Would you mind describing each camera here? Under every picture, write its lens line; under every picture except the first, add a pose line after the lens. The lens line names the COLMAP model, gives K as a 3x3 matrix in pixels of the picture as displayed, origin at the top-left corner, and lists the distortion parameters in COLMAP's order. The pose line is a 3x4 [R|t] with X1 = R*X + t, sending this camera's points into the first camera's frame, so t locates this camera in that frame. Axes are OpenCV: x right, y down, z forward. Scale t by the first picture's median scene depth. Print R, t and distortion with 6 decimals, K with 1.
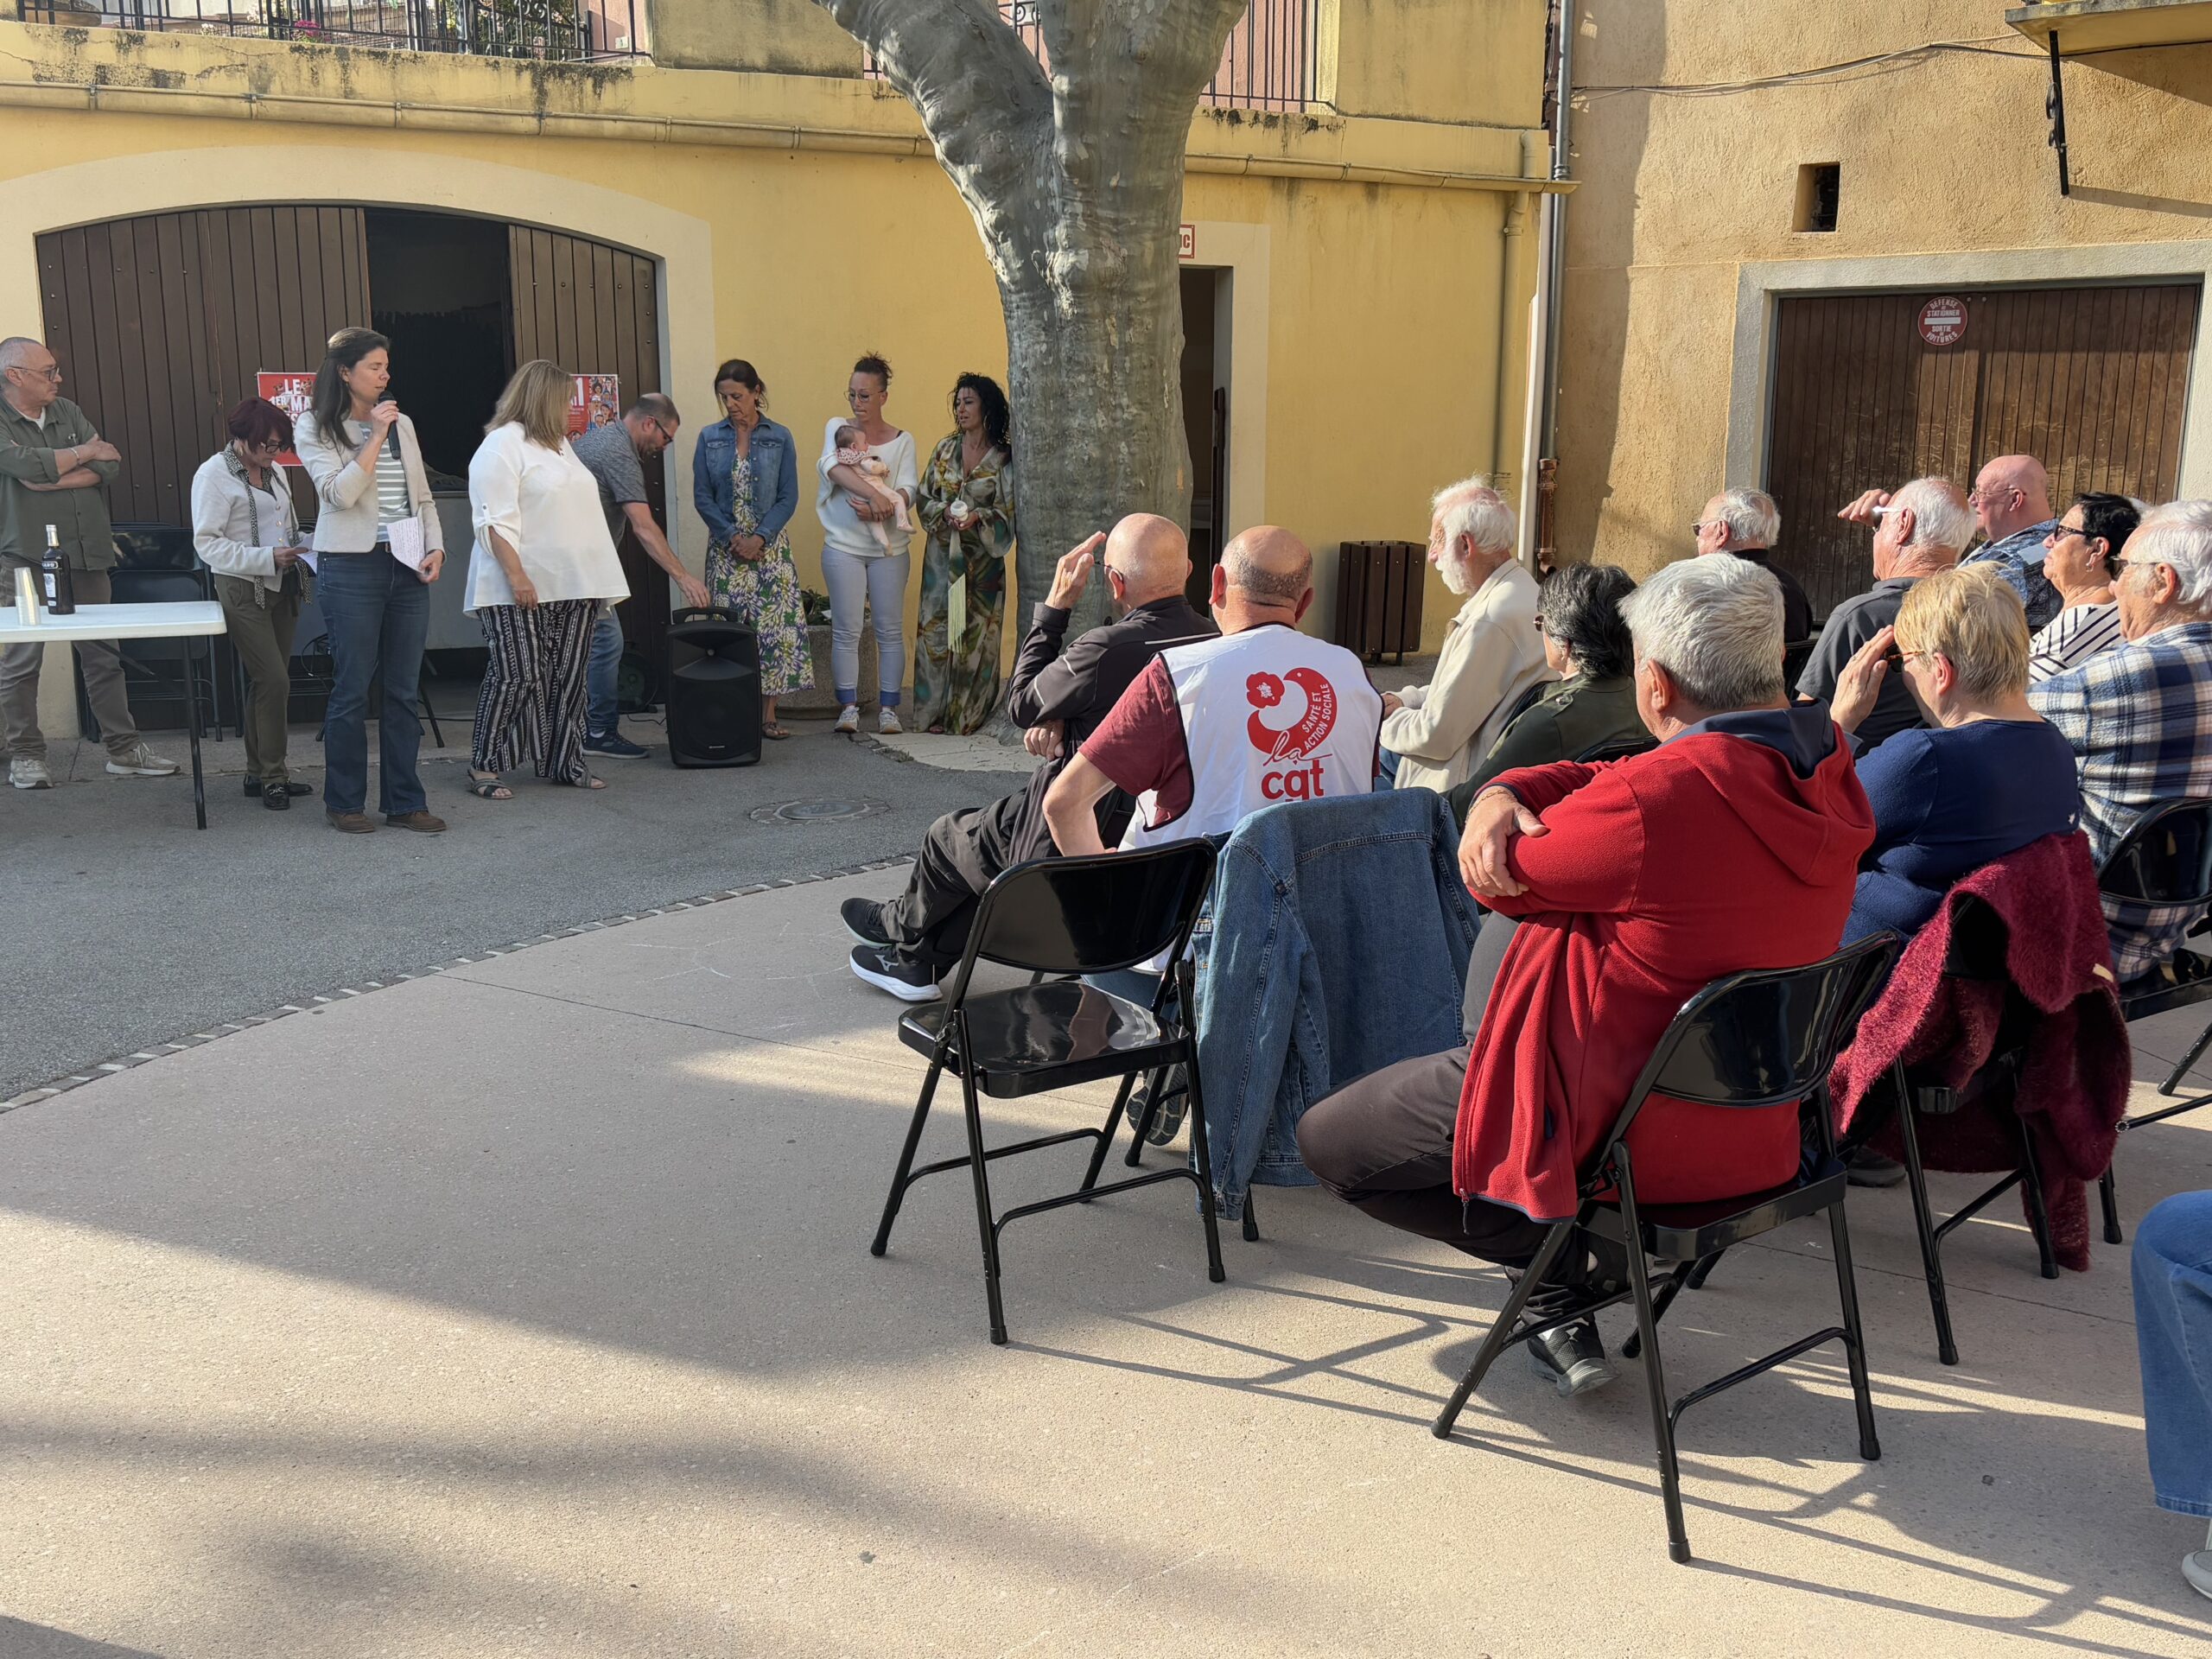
lens RADIAL K [[2113.8, 0, 1110.0], [0, 2113.8, 887.3], [0, 0, 1]] dist [0.021773, 0.000000]
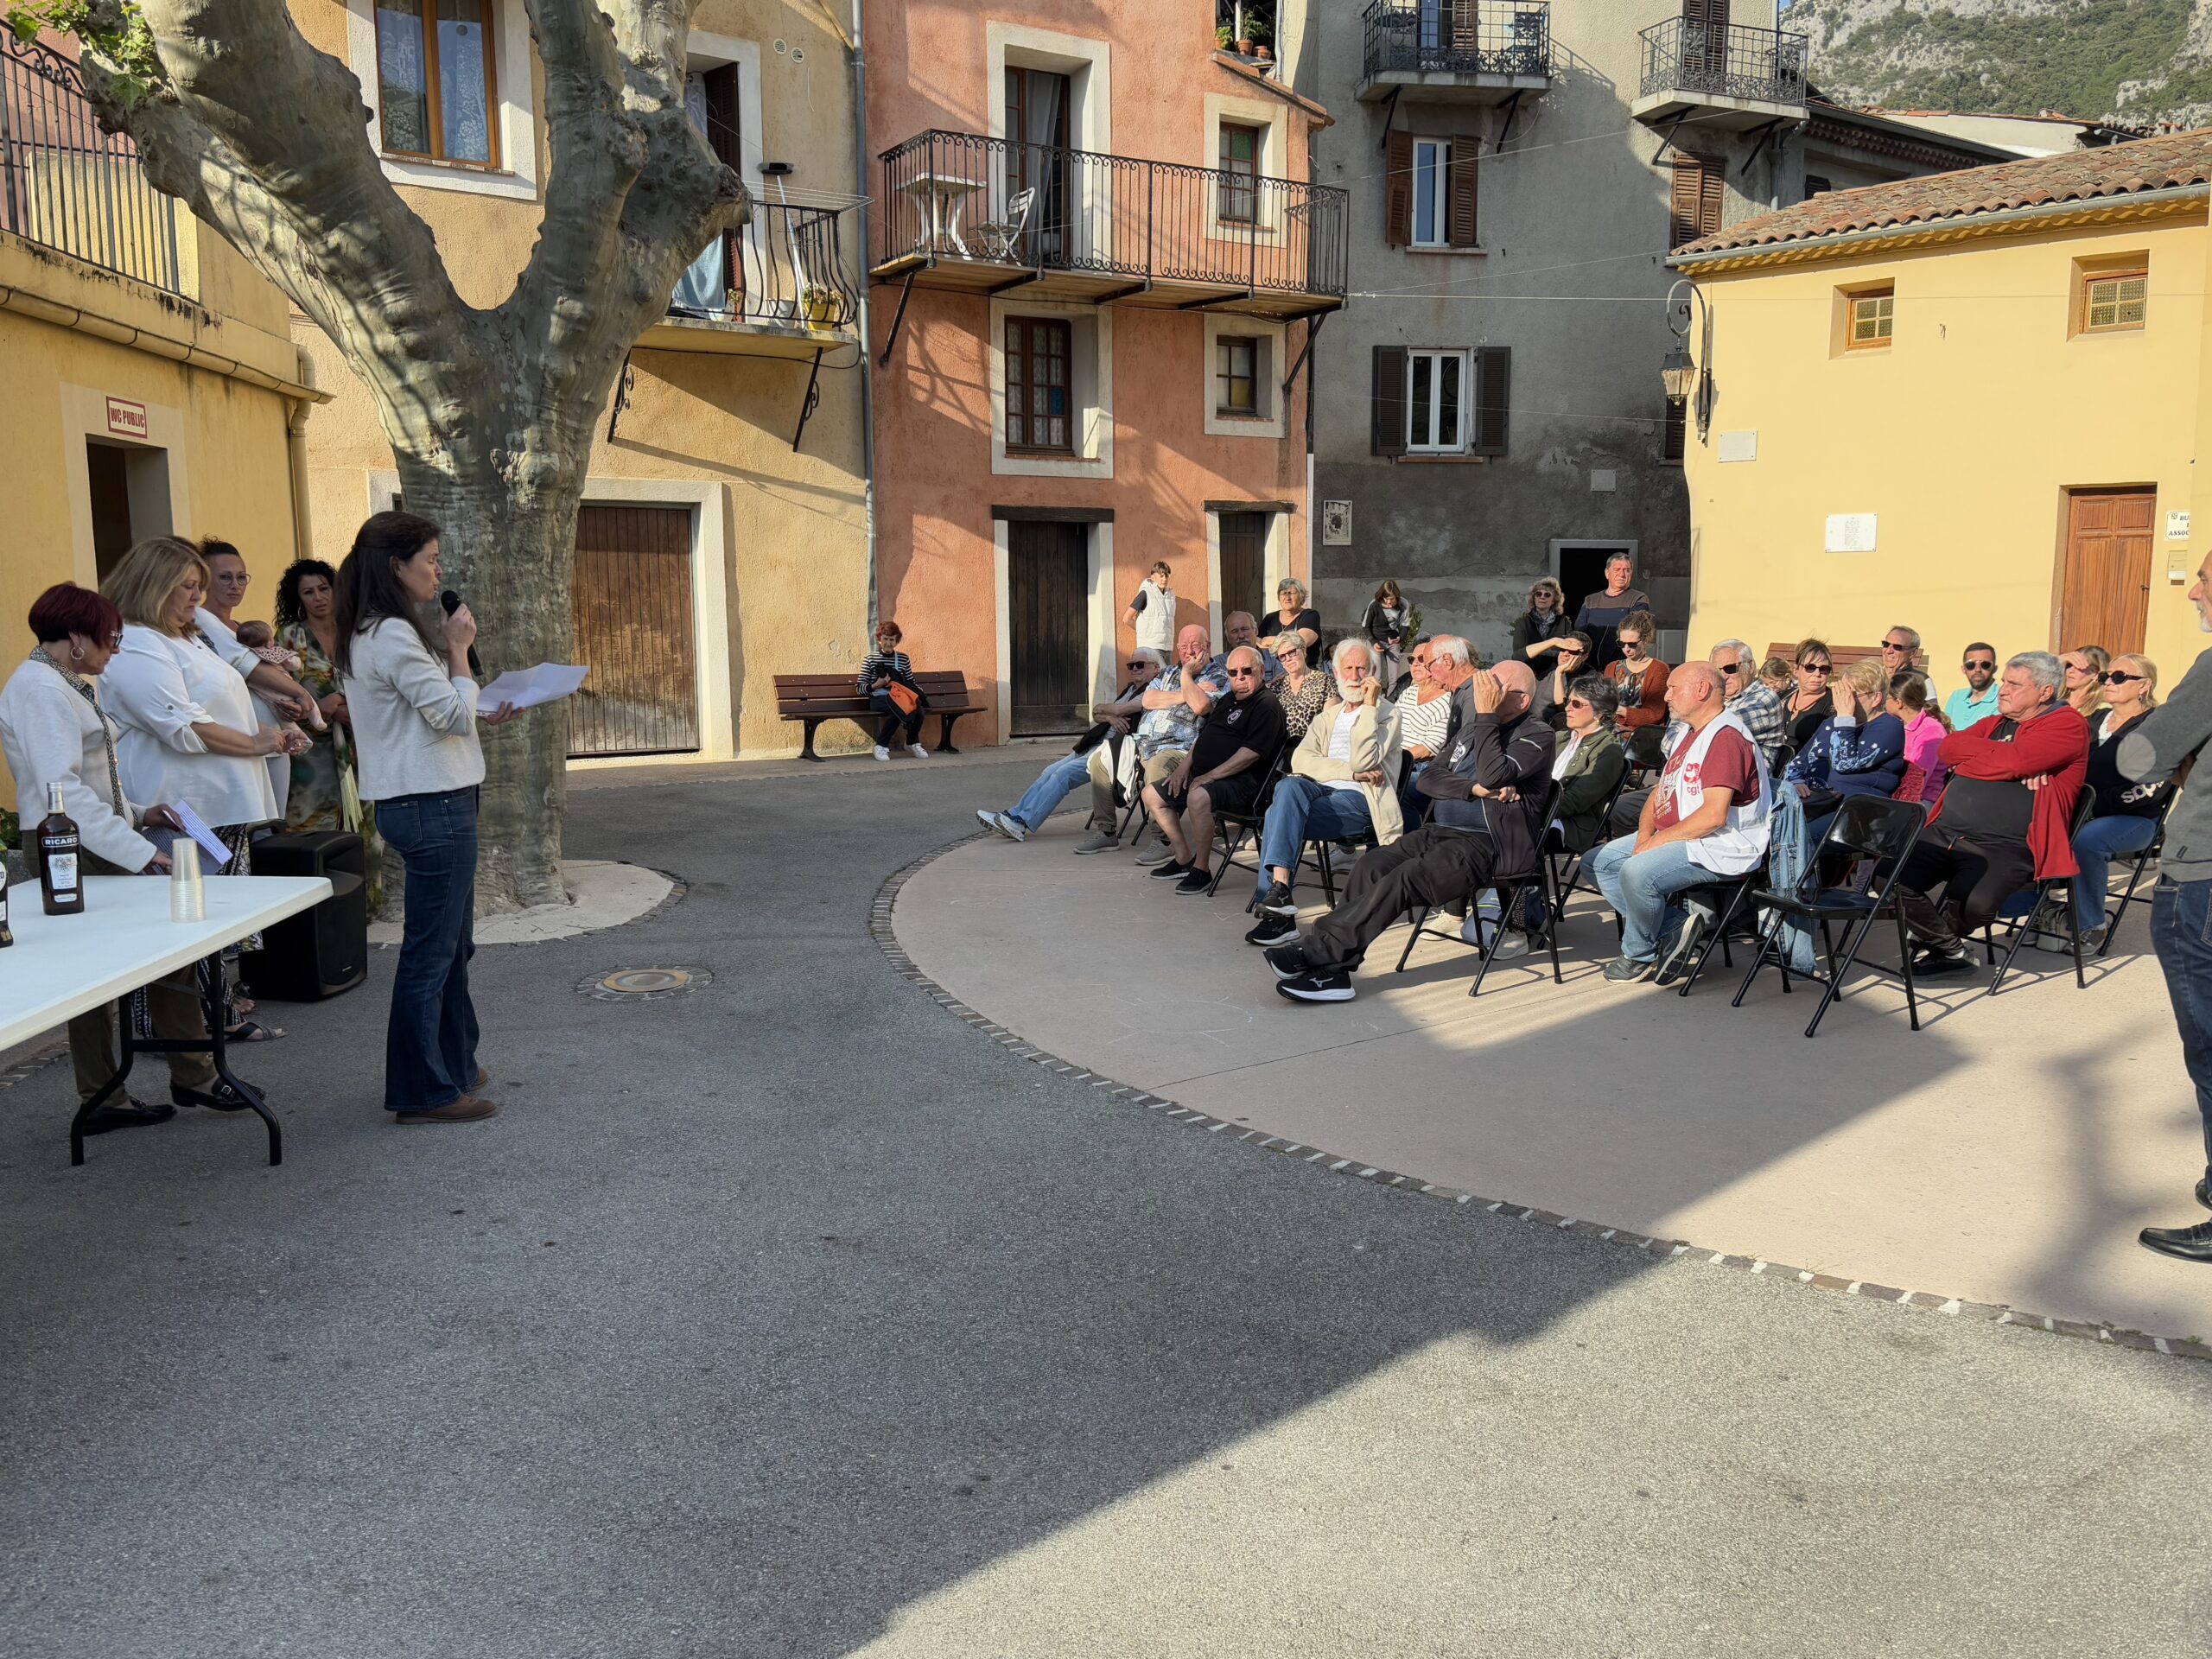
lens RADIAL K [[1763.1, 0, 1131.7], [0, 1763.1, 840.6], [0, 0, 1]] dist [0.023815, -0.027188]
pose [[0.329369, -0.132753, 0.934822, -0.767149], [0.202084, 0.977036, 0.067547, -0.100892], [-0.922322, 0.166665, 0.348633, 0.417859]]
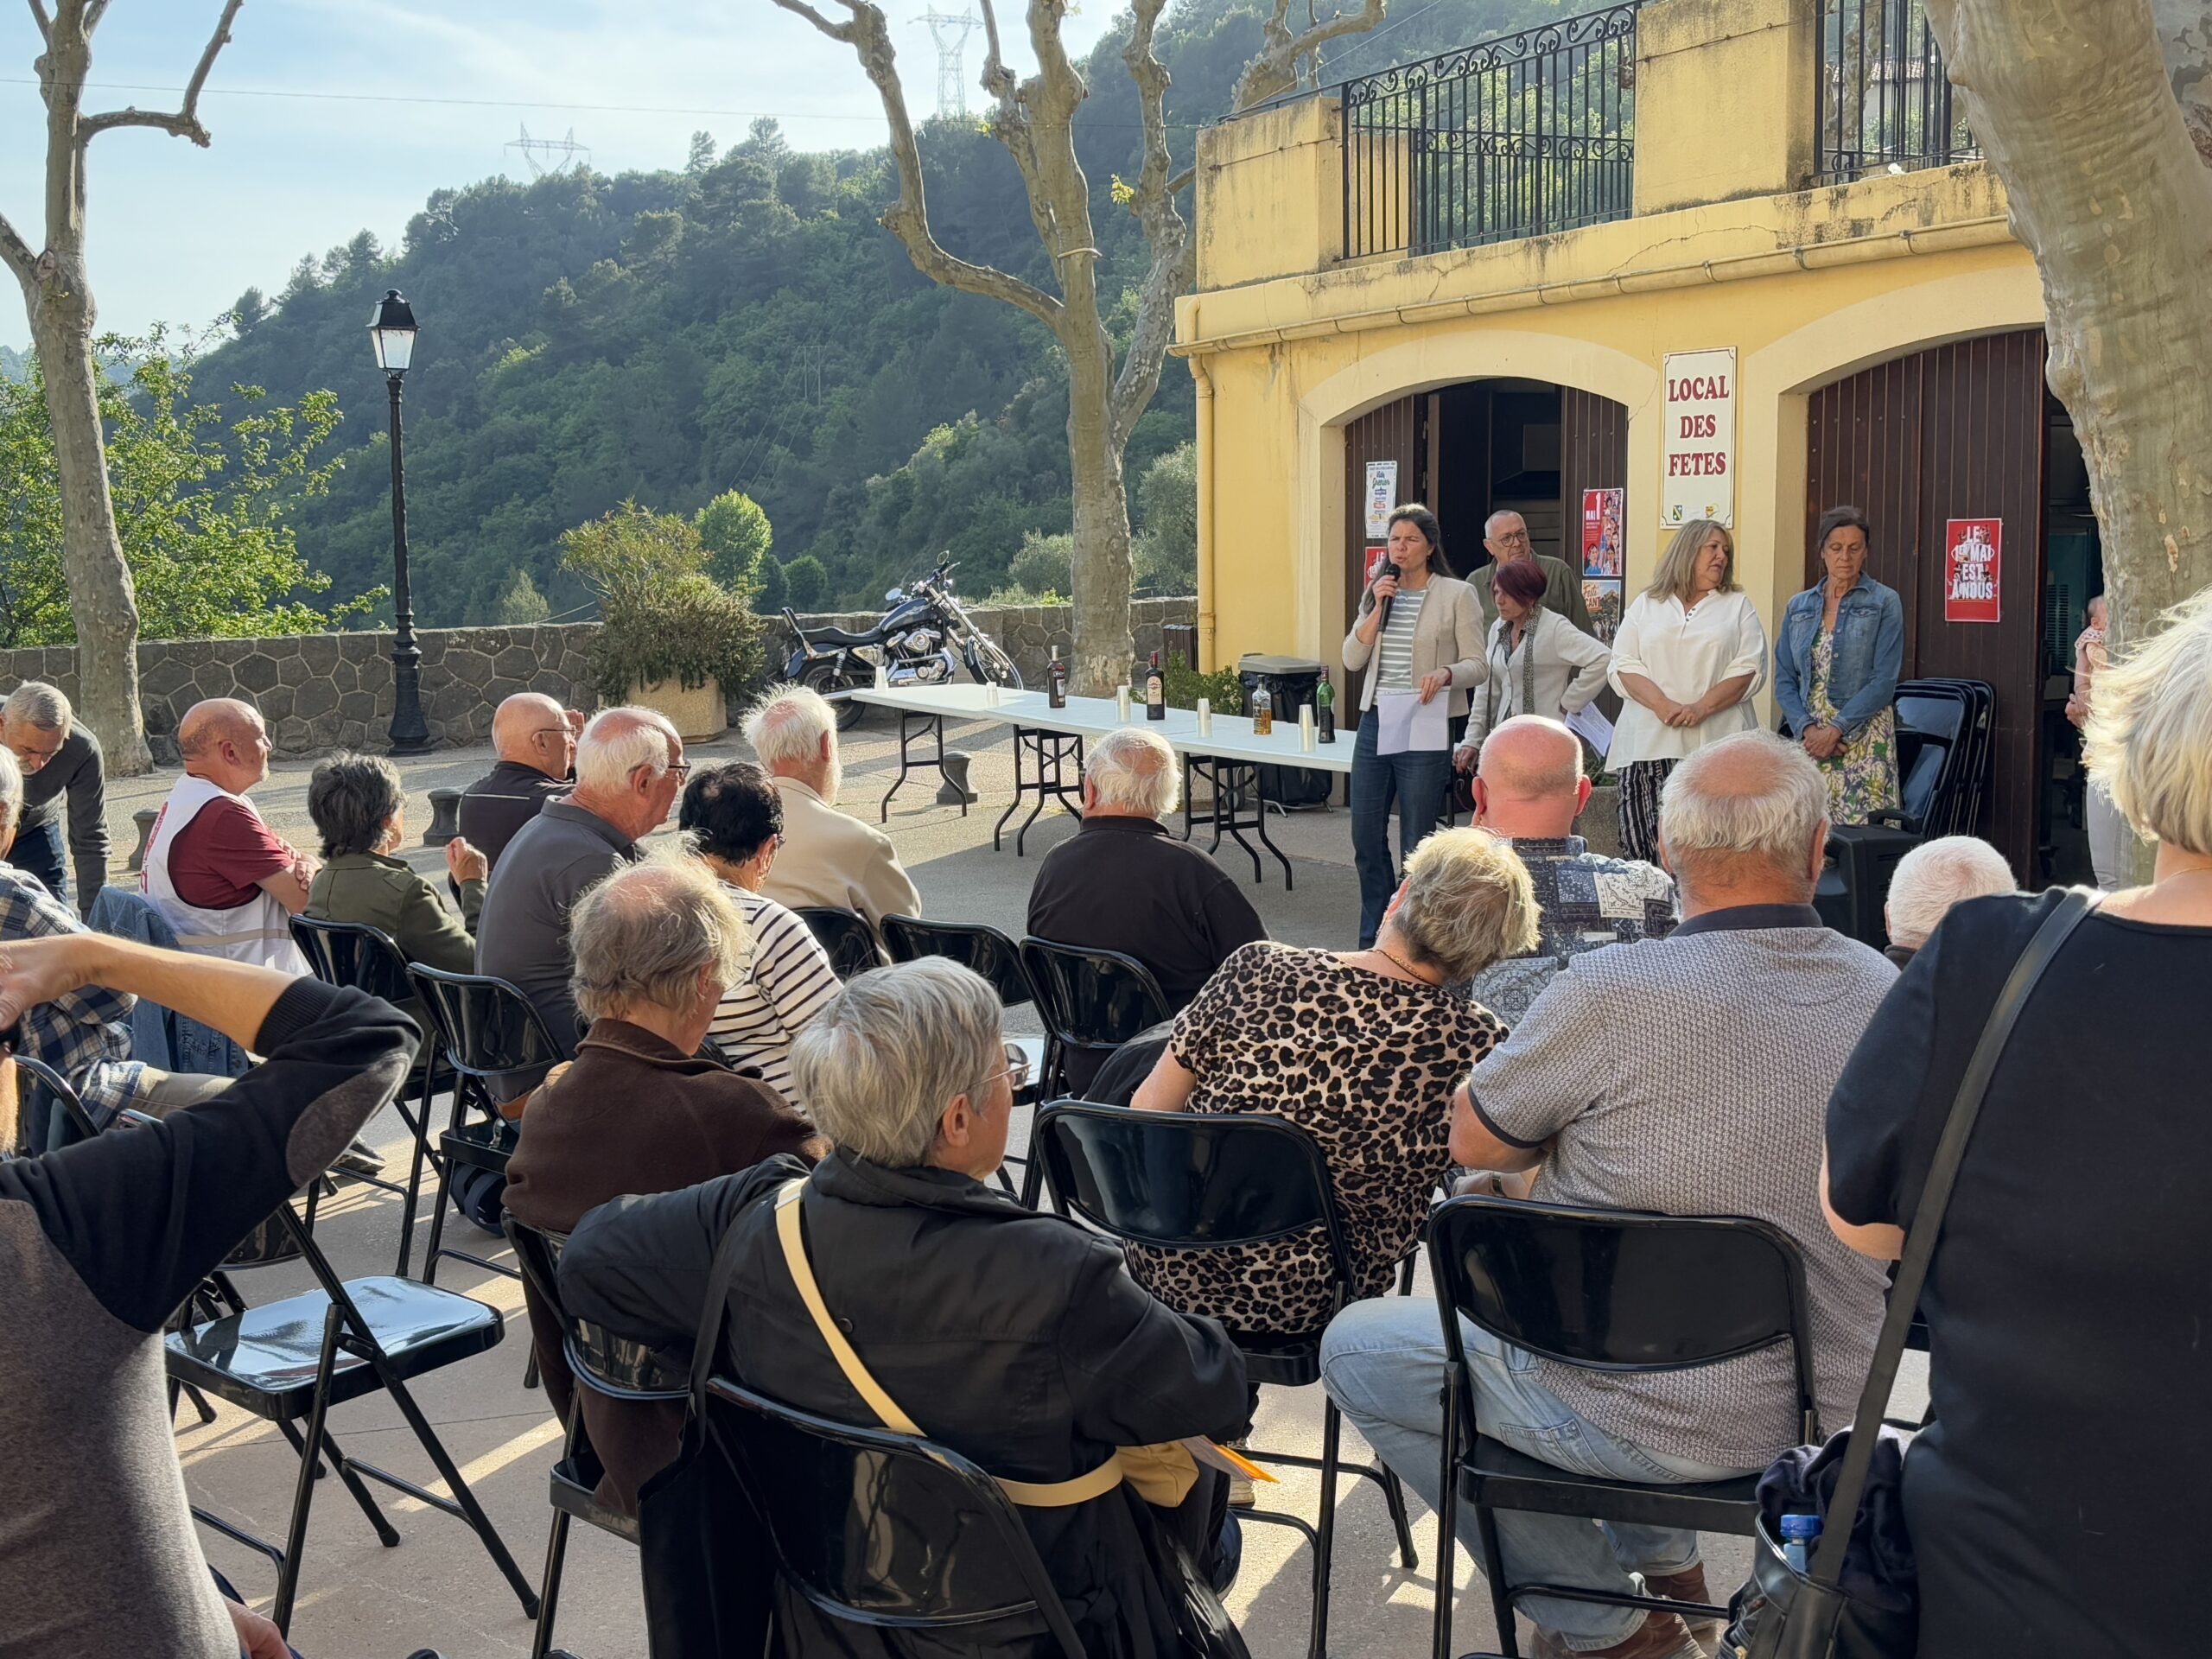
lens RADIAL K [[2713.3, 0, 1144.2], [0, 2713.3, 818.6], [0, 0, 1]] dist [0.035207, 0.000000]
pose [[0.092011, 0.101051, -0.990617, 0.814157], [-0.201939, 0.976059, 0.080810, -0.155508], [0.975066, 0.192609, 0.110214, 0.612874]]
